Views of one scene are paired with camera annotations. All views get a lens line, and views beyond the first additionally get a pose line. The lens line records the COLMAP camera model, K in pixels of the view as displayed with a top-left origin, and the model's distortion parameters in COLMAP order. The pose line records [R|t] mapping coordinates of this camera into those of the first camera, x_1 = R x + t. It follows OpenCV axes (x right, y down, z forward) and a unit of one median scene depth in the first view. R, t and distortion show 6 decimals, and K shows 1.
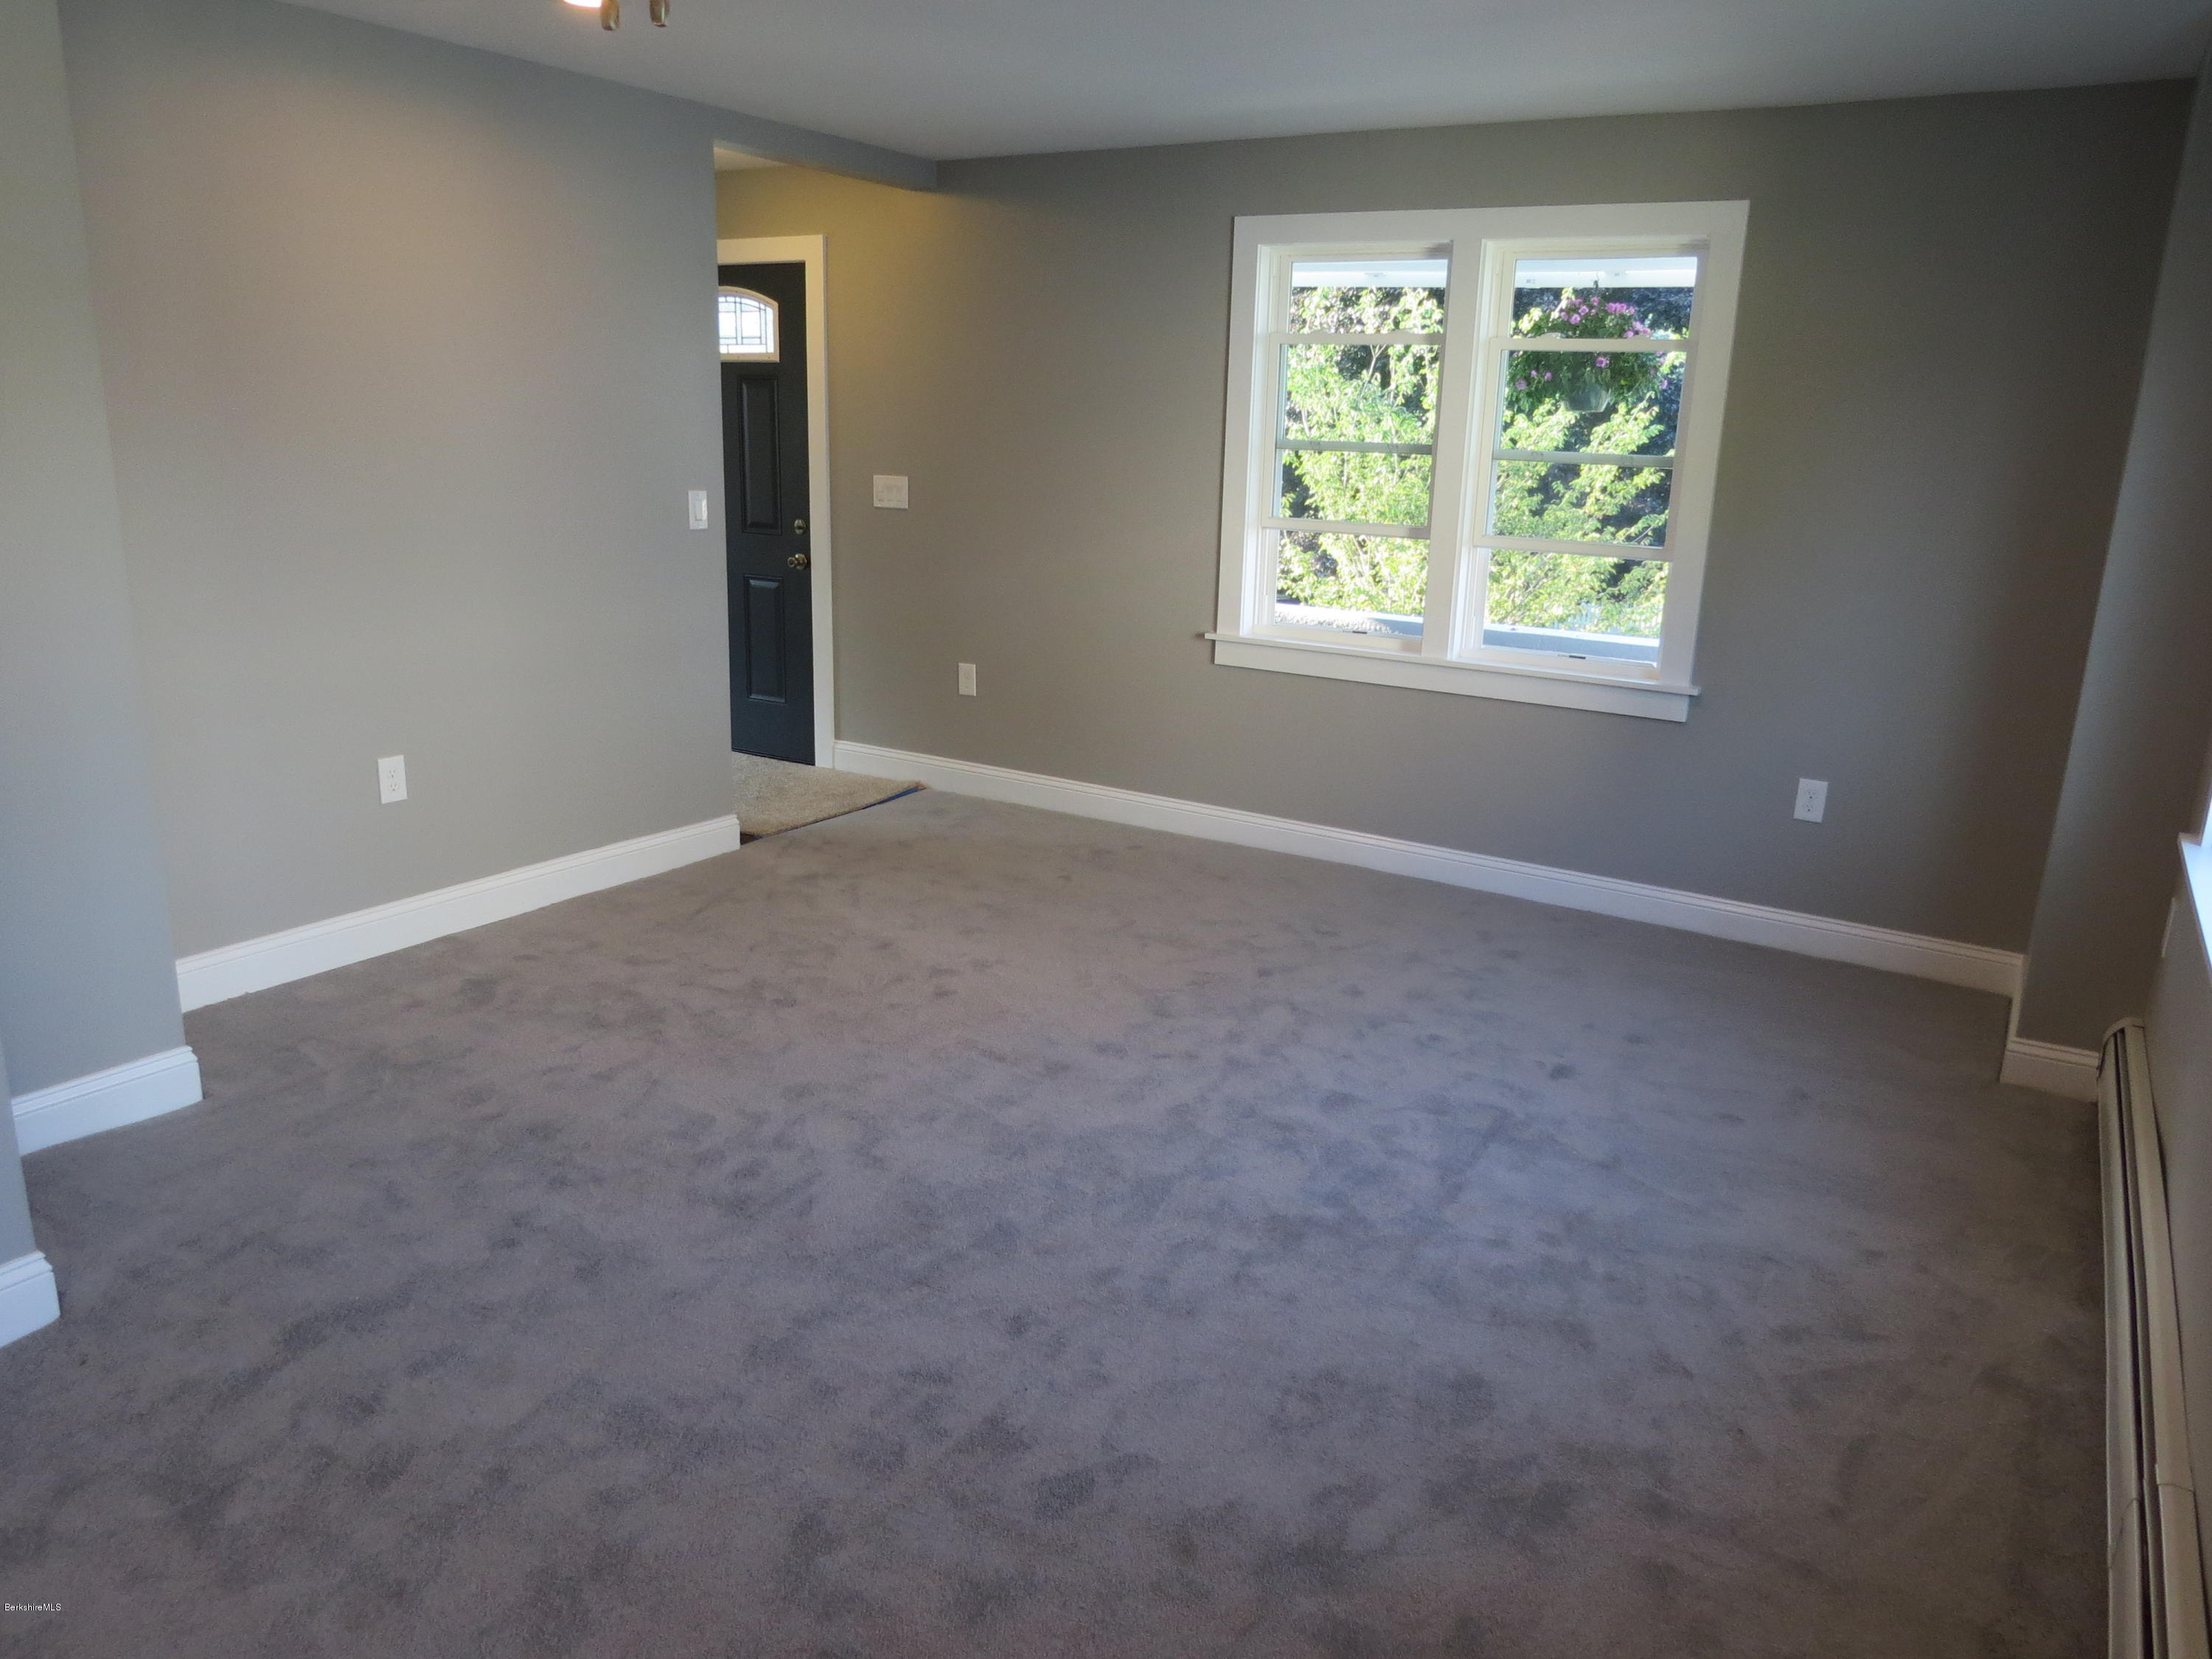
lens RADIAL K [[1570.6, 0, 1106.7], [0, 1570.6, 838.7], [0, 0, 1]] dist [-0.028353, 0.008827]
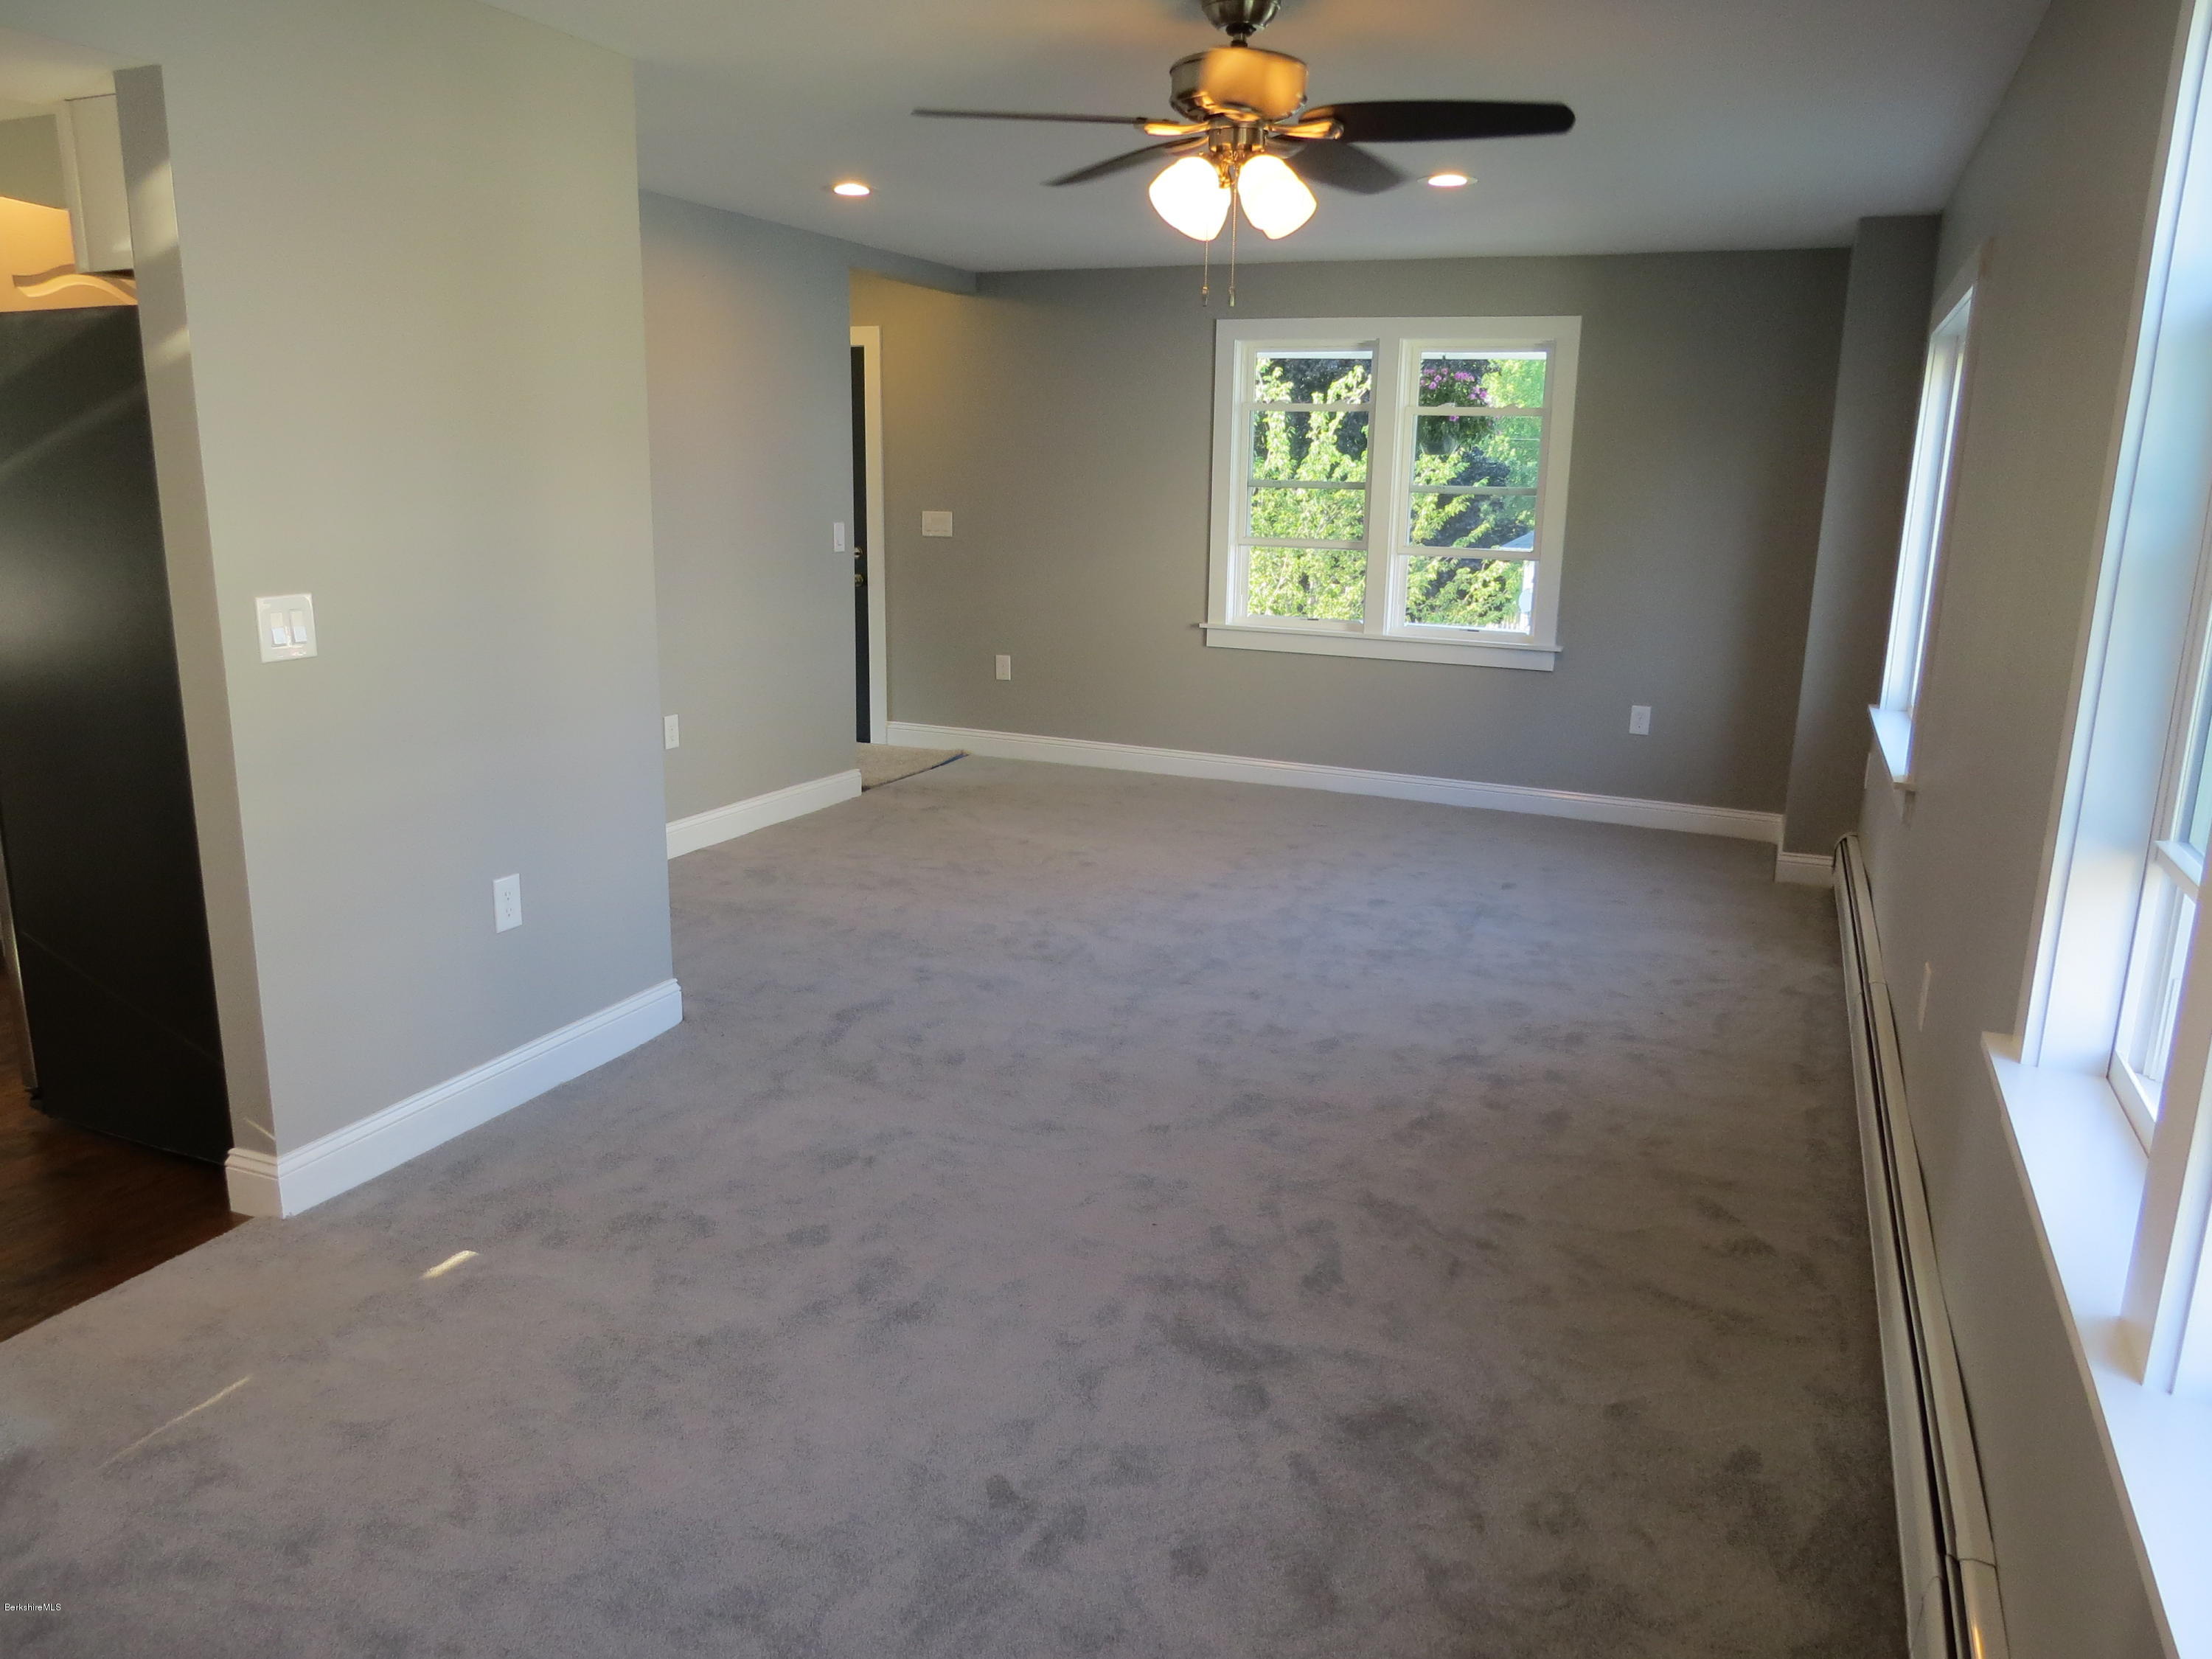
lens RADIAL K [[1570.6, 0, 1112.3], [0, 1570.6, 831.5], [0, 0, 1]] dist [-0.028353, 0.008827]
pose [[0.989538, -0.043045, 0.137700, -0.298035], [0.047055, 0.998554, -0.025998, 0.115302], [-0.136382, 0.032206, 0.990133, -0.463443]]
